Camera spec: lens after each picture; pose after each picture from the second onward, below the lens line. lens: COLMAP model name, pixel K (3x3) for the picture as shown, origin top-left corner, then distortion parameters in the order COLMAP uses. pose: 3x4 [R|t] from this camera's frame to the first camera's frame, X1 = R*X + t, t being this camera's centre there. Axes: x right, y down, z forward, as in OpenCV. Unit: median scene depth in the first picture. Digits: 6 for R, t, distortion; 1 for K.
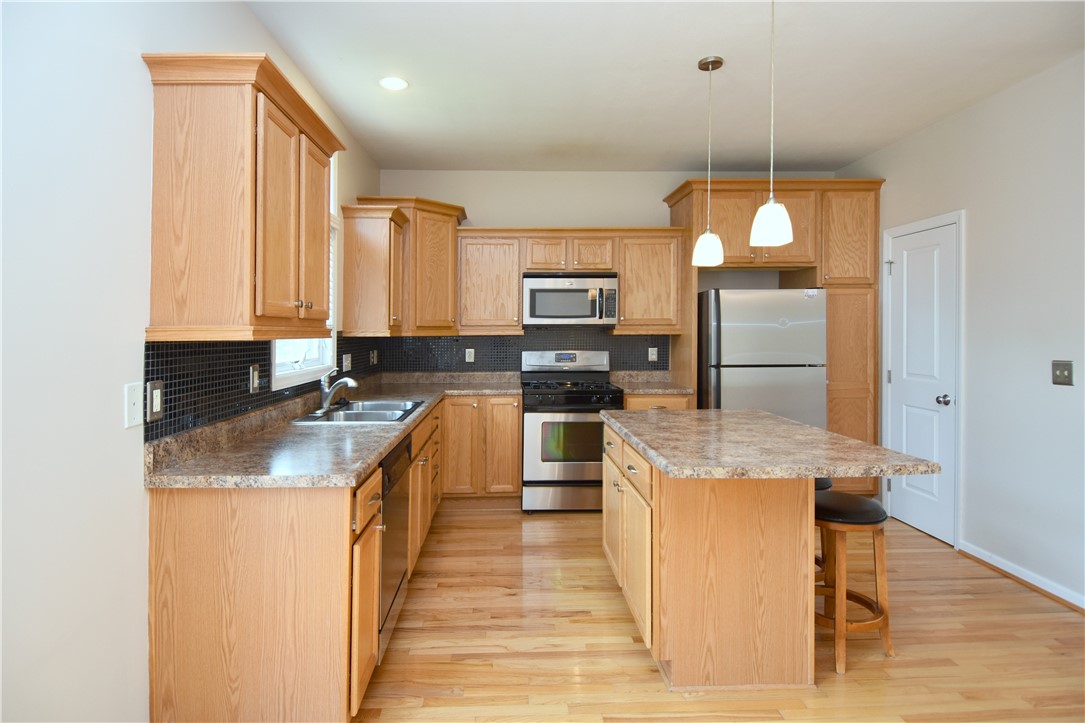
lens RADIAL K [[598.6, 0, 525.8], [0, 598.6, 335.0], [0, 0, 1]] dist [0.002956, 0.000116]
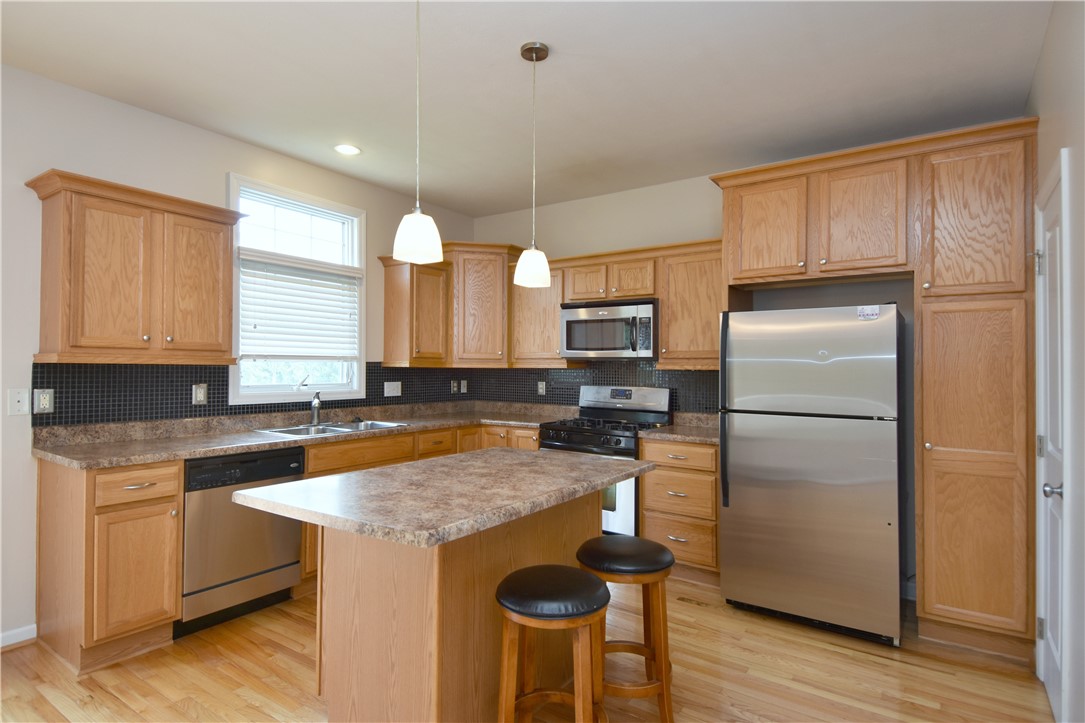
lens RADIAL K [[572.8, 0, 526.8], [0, 572.8, 355.7], [0, 0, 1]] dist [0.033730, -0.035156]
pose [[0.797546, -0.000306, -0.603258, 0.518329], [-0.017104, 0.999586, -0.023120, 0.002132], [0.603016, 0.028757, 0.797211, 0.229634]]
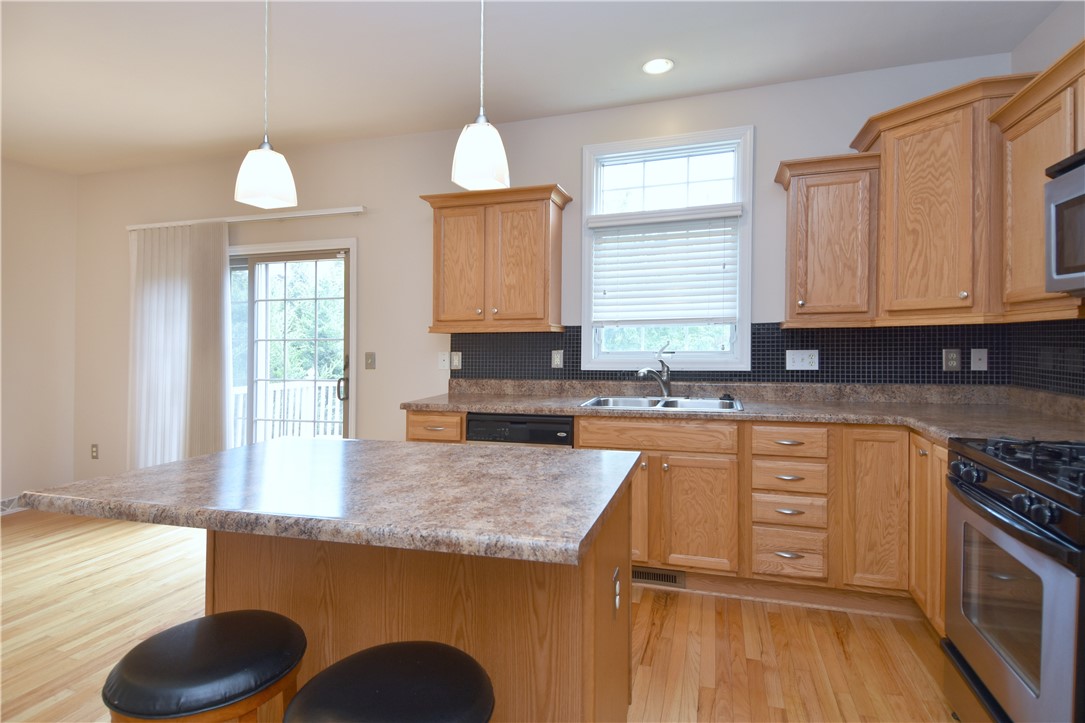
lens RADIAL K [[570.8, 0, 542.5], [0, 570.8, 361.5], [0, 0, 1]] dist [-0.000146, 0.053140]
pose [[-0.329167, 0.057621, -0.942512, 0.508032], [0.010936, 0.998302, 0.057212, -0.001285], [0.944208, 0.008525, -0.329238, 0.809390]]
